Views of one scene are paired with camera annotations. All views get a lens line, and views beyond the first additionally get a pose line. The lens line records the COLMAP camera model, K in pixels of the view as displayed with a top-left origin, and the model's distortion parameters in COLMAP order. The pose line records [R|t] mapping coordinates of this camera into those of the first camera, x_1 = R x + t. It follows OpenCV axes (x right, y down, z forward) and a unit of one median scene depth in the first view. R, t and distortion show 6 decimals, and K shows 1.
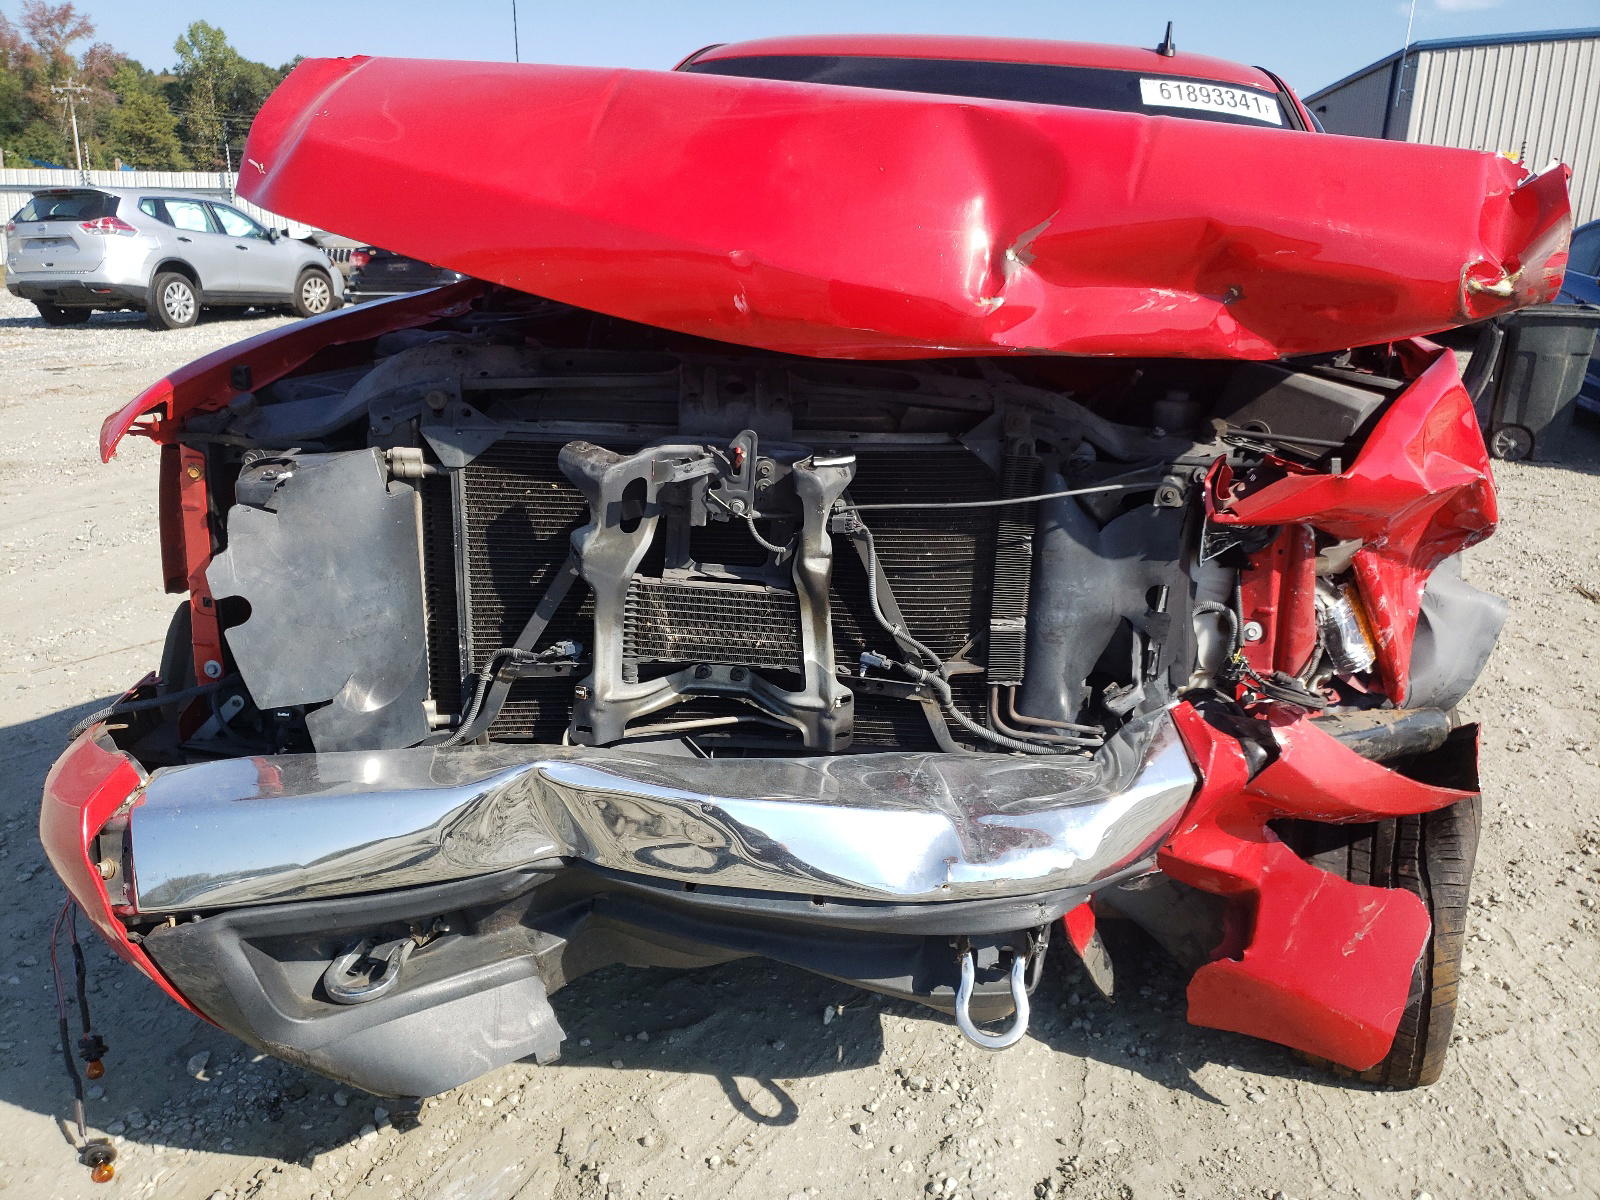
lens RADIAL K [[1209.9, 0, 800.3], [0, 1209.9, 570.4], [0, 0, 1]] dist [0.078490, -0.089407]
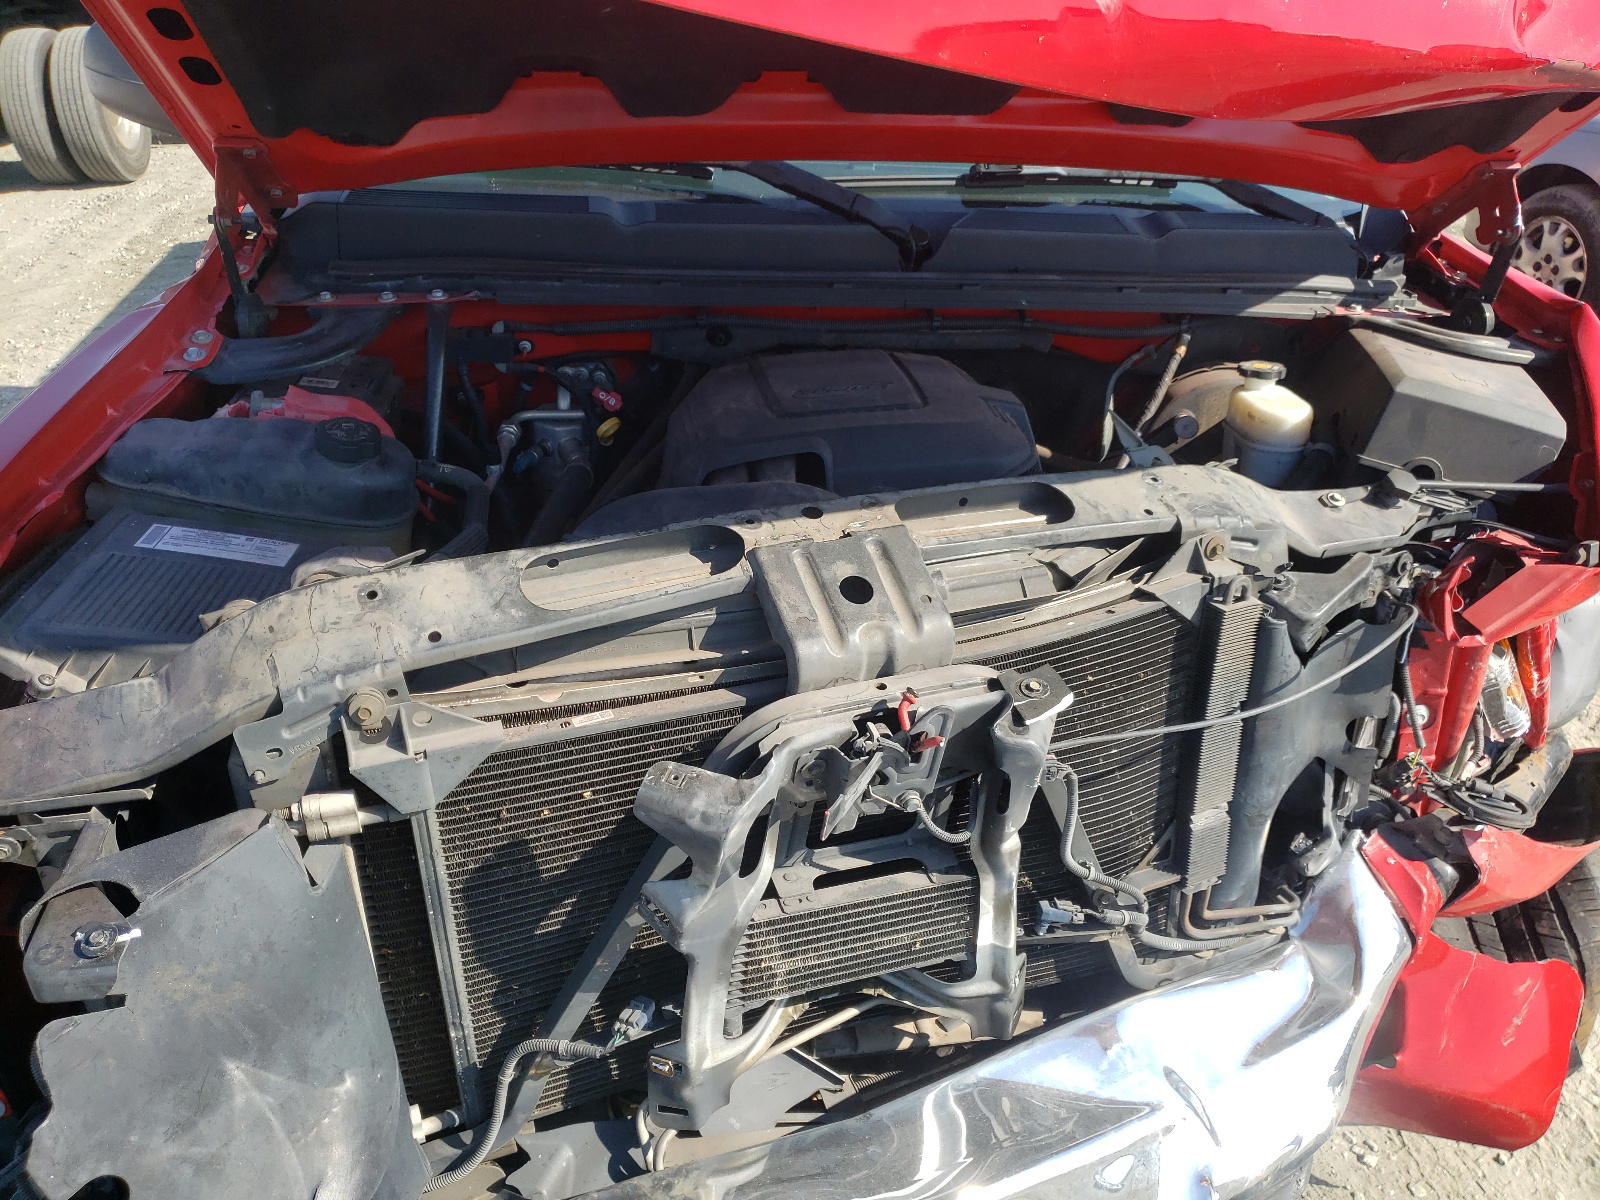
lens RADIAL K [[1218.6, 0, 800.0], [0, 1218.6, 600.0], [0, 0, 1]] dist [-0.000195, 0.080486]
pose [[0.953514, -0.166312, 0.251299, -0.231455], [0.101331, 0.962308, 0.252381, -0.296868], [-0.283801, -0.215184, 0.934426, 0.411720]]
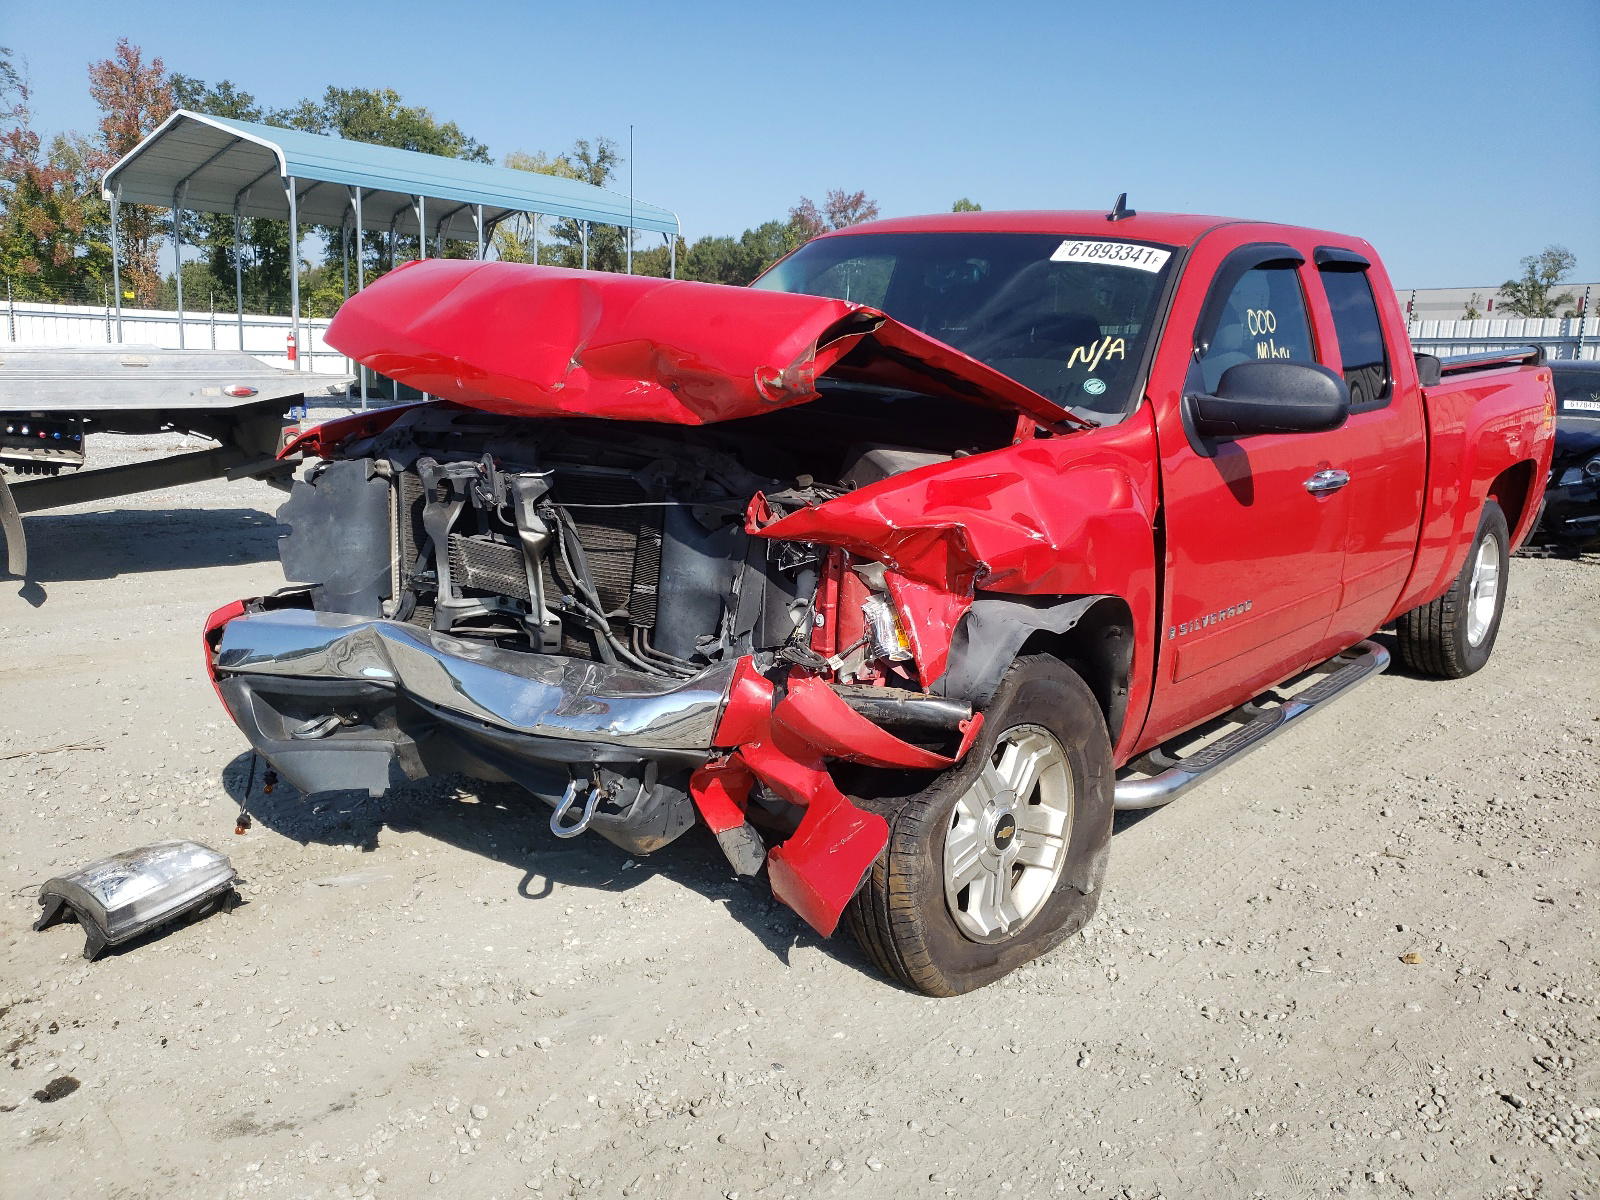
lens RADIAL K [[1209.9, 0, 800.3], [0, 1209.9, 570.4], [0, 0, 1]] dist [0.078490, -0.089407]
pose [[0.856897, 0.090424, -0.507495, 1.164981], [-0.146288, 0.986676, -0.071200, 0.104957], [0.494295, 0.135252, 0.858708, -0.272884]]
